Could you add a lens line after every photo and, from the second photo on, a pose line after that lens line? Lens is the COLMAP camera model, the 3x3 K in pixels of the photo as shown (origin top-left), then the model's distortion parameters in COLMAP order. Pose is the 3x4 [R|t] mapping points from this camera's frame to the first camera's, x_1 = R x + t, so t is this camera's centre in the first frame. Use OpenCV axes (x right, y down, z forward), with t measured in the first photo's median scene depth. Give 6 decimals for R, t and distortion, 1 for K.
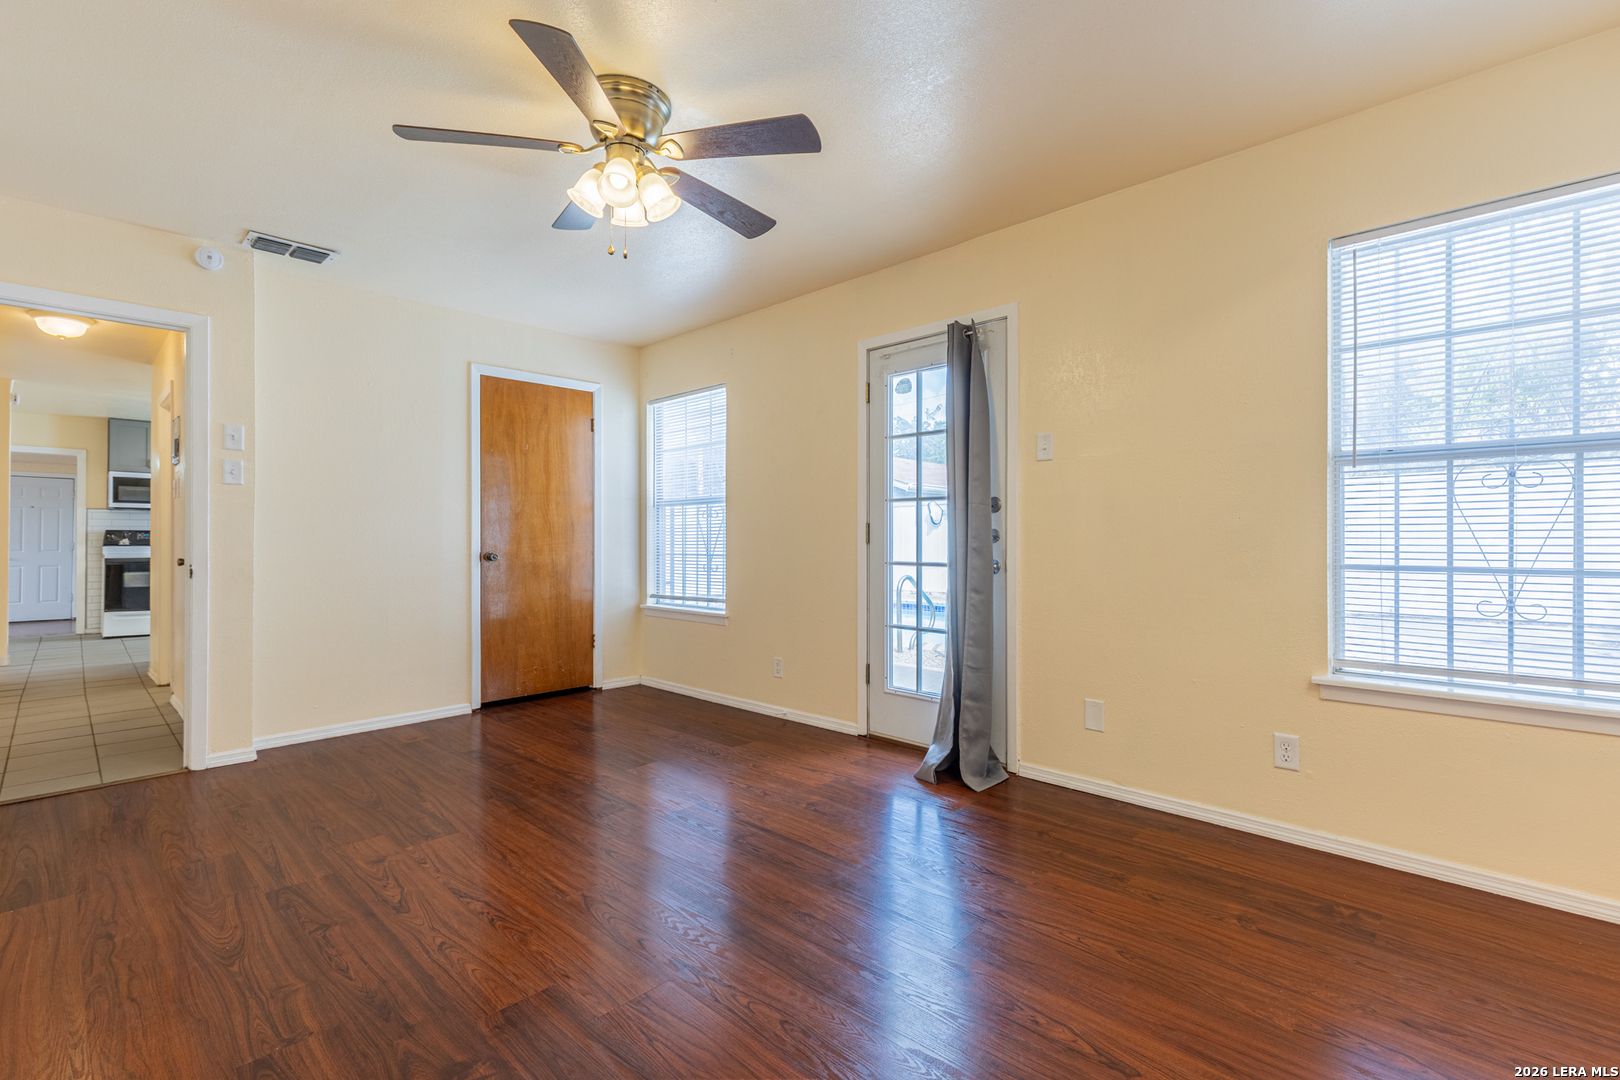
lens RADIAL K [[731.3, 0, 815.5], [0, 731.3, 541.3], [0, 0, 1]] dist [0.009339, -0.003076]
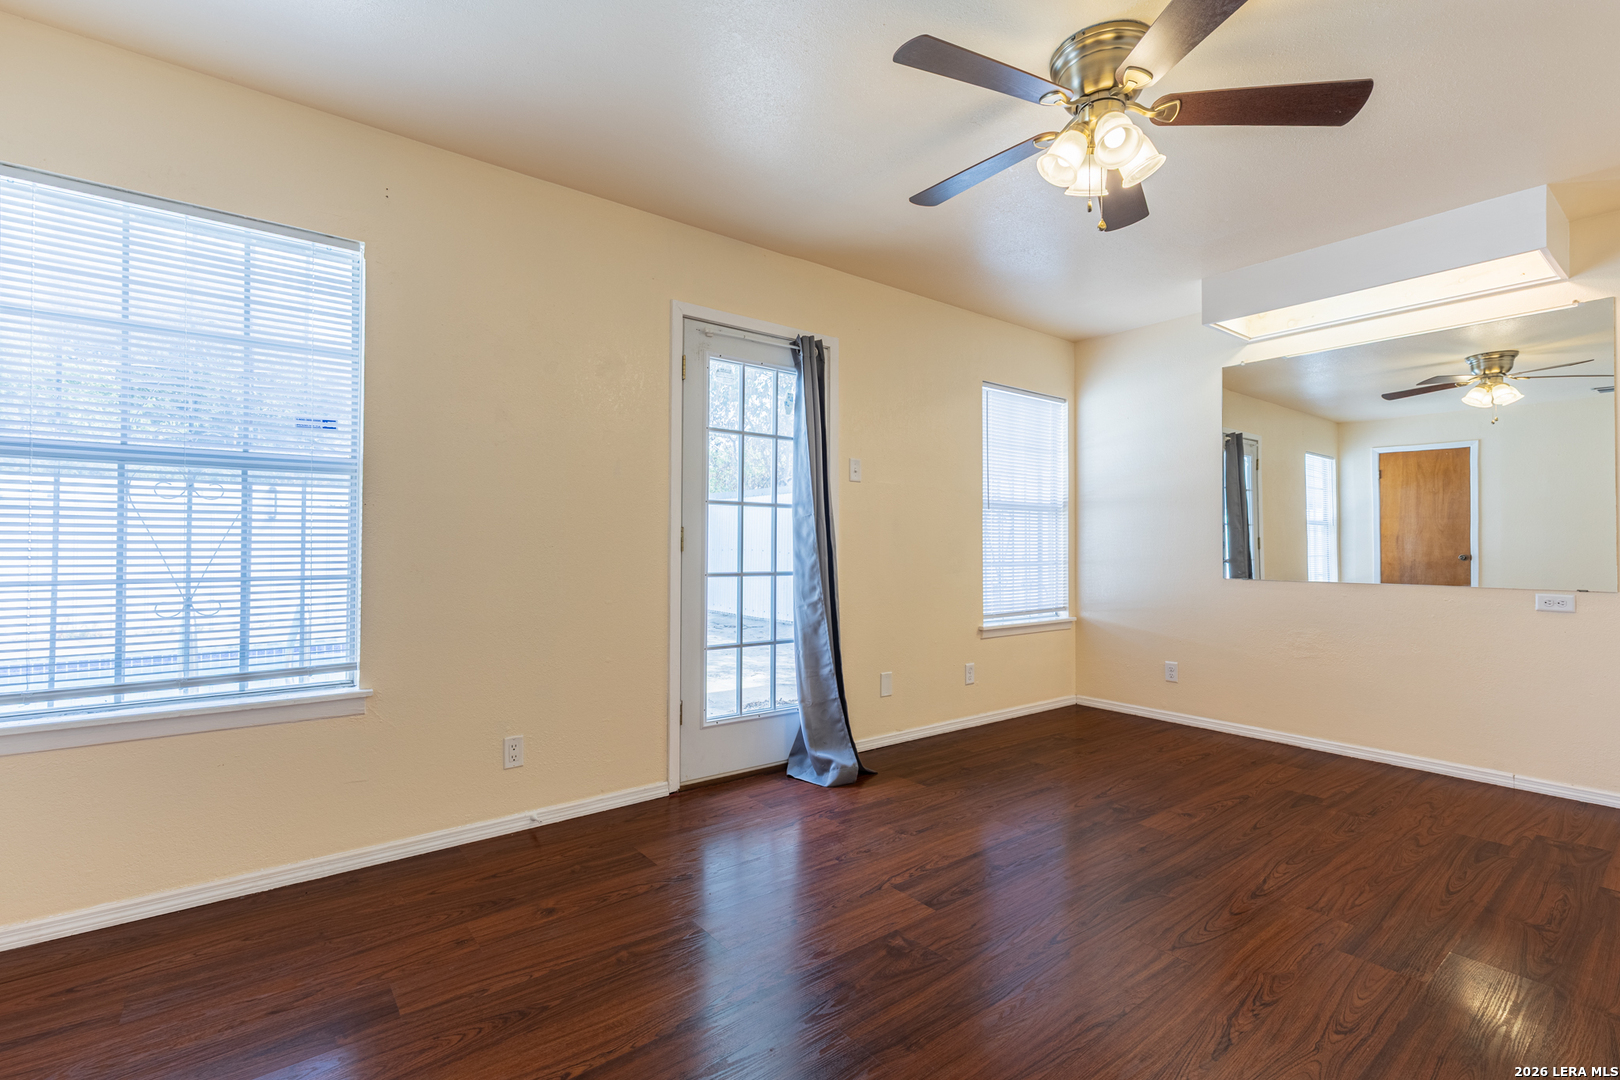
lens RADIAL K [[731.3, 0, 821.2], [0, 731.3, 537.2], [0, 0, 1]] dist [0.009339, -0.003076]
pose [[0.137603, 0.016873, 0.990344, -0.710827], [0.000972, 0.999852, -0.017170, 0.000863], [-0.990487, 0.003325, 0.137567, 0.731223]]
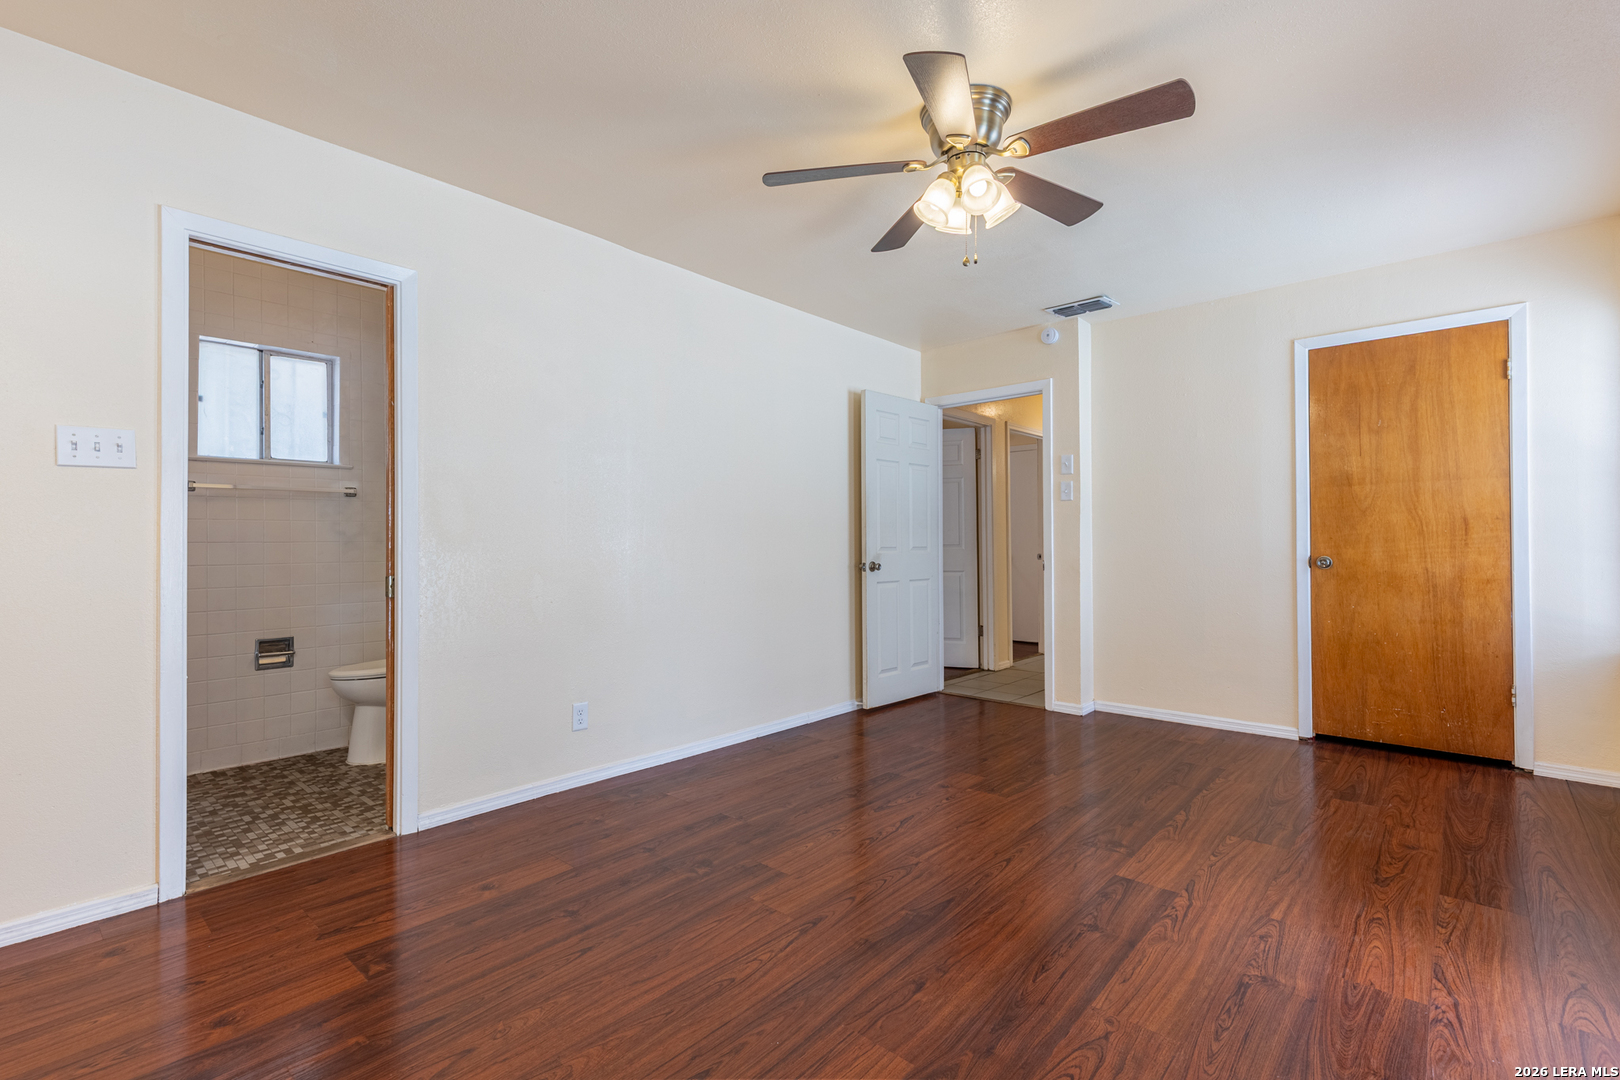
lens RADIAL K [[731.3, 0, 807.1], [0, 731.3, 536.7], [0, 0, 1]] dist [0.009339, -0.003076]
pose [[0.022946, -0.006155, -0.999718, 0.451578], [0.000748, 0.999981, -0.006140, -0.004004], [0.999736, -0.000607, 0.022950, 0.454342]]
